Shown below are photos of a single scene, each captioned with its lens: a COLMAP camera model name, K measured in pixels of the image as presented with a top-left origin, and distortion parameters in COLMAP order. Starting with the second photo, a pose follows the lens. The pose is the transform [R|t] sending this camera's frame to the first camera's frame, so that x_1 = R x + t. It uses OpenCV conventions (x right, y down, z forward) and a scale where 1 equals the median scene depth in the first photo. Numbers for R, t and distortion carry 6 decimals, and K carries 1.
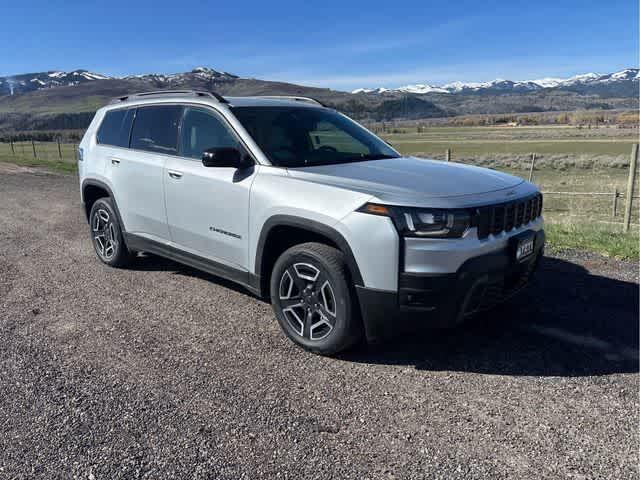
lens RADIAL K [[482.6, 0, 317.1], [0, 482.6, 241.6], [0, 0, 1]] dist [0.047121, -0.048547]
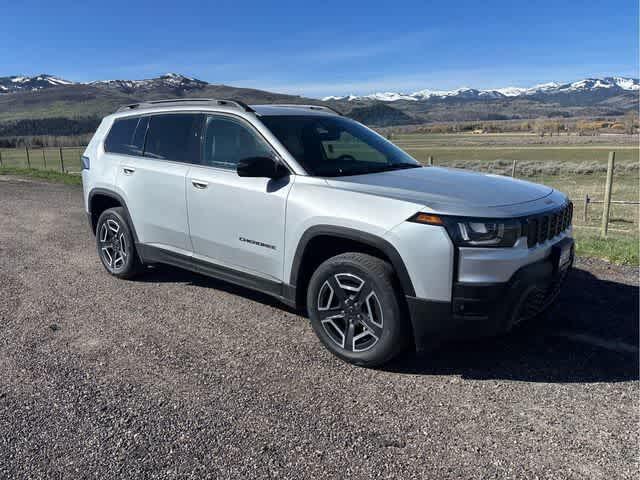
lens RADIAL K [[482.6, 0, 317.1], [0, 482.6, 241.6], [0, 0, 1]] dist [0.047121, -0.048547]
pose [[0.998314, -0.010475, 0.057085, -0.148273], [0.011226, 0.999854, -0.012856, -0.009386], [-0.056942, 0.013475, 0.998287, 0.016332]]
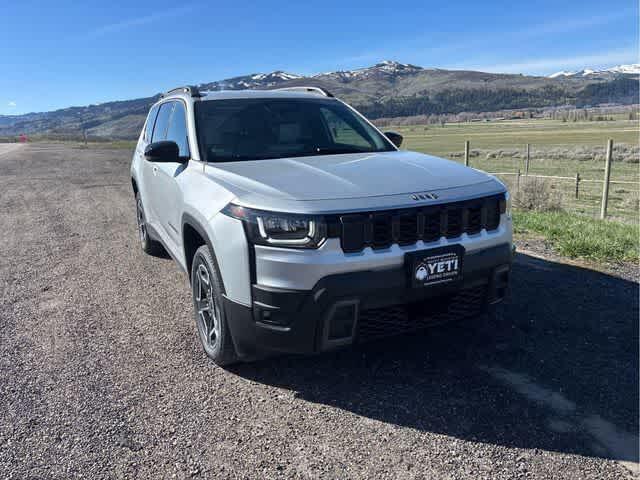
lens RADIAL K [[482.6, 0, 317.1], [0, 482.6, 241.6], [0, 0, 1]] dist [0.047121, -0.048547]
pose [[0.936874, 0.062030, -0.344121, 0.520897], [-0.056940, 0.998067, 0.024889, -0.037915], [0.345000, -0.003723, 0.938595, 0.196616]]
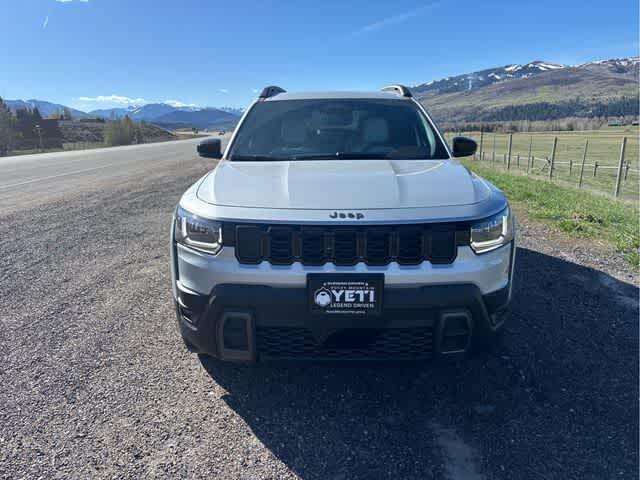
lens RADIAL K [[481.2, 0, 320.0], [0, 481.2, 240.0], [0, 0, 1]] dist [0.065608, -0.070877]
pose [[0.676969, 0.176767, -0.714469, 0.899214], [-0.166589, 0.982339, 0.085195, -0.120760], [0.716910, 0.061349, 0.694461, 0.493780]]
